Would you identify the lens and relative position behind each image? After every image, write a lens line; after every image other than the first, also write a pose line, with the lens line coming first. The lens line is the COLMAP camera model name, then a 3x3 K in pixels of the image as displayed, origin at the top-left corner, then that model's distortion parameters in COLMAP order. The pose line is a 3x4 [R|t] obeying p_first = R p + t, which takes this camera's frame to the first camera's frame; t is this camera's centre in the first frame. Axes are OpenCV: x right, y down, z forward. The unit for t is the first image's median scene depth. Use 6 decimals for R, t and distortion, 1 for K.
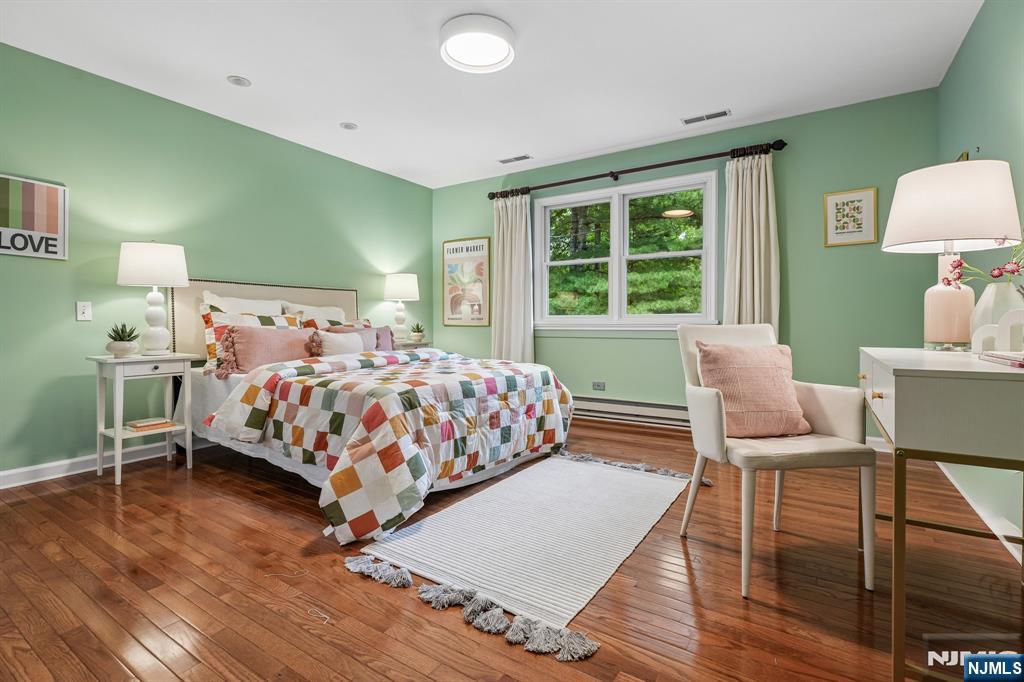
lens RADIAL K [[474.5, 0, 510.4], [0, 474.5, 333.0], [0, 0, 1]] dist [-0.000855, 0.000046]
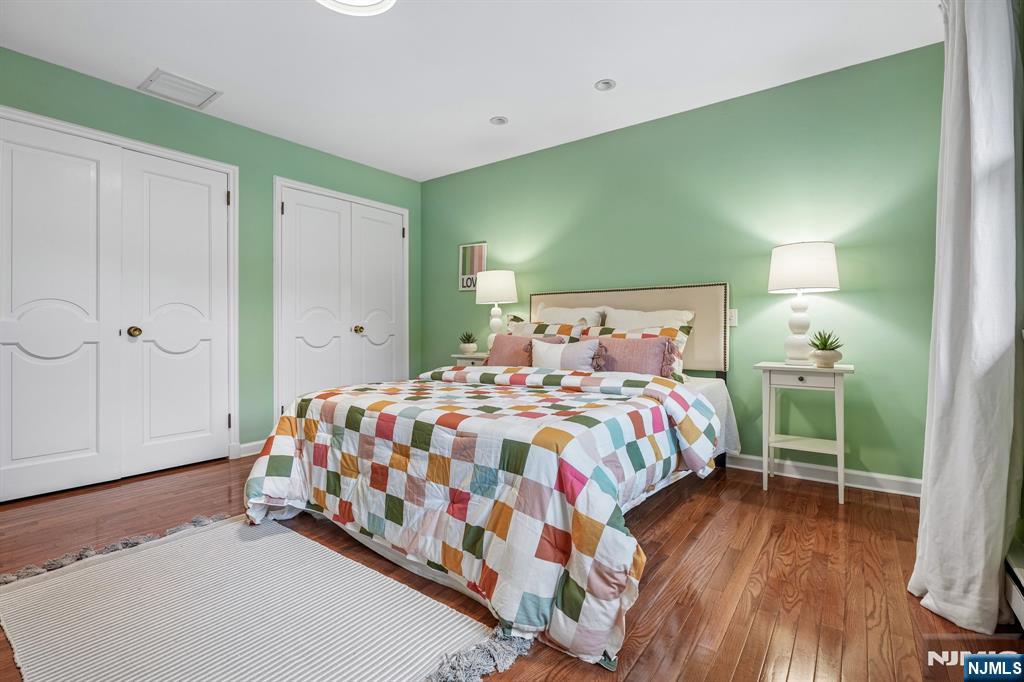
lens RADIAL K [[474.5, 0, 510.4], [0, 474.5, 333.0], [0, 0, 1]] dist [-0.000855, 0.000046]
pose [[-0.055094, 0.008879, -0.998442, 0.636619], [-0.020815, 0.999733, 0.010039, -0.032715], [0.998264, 0.021335, -0.054894, 1.229403]]
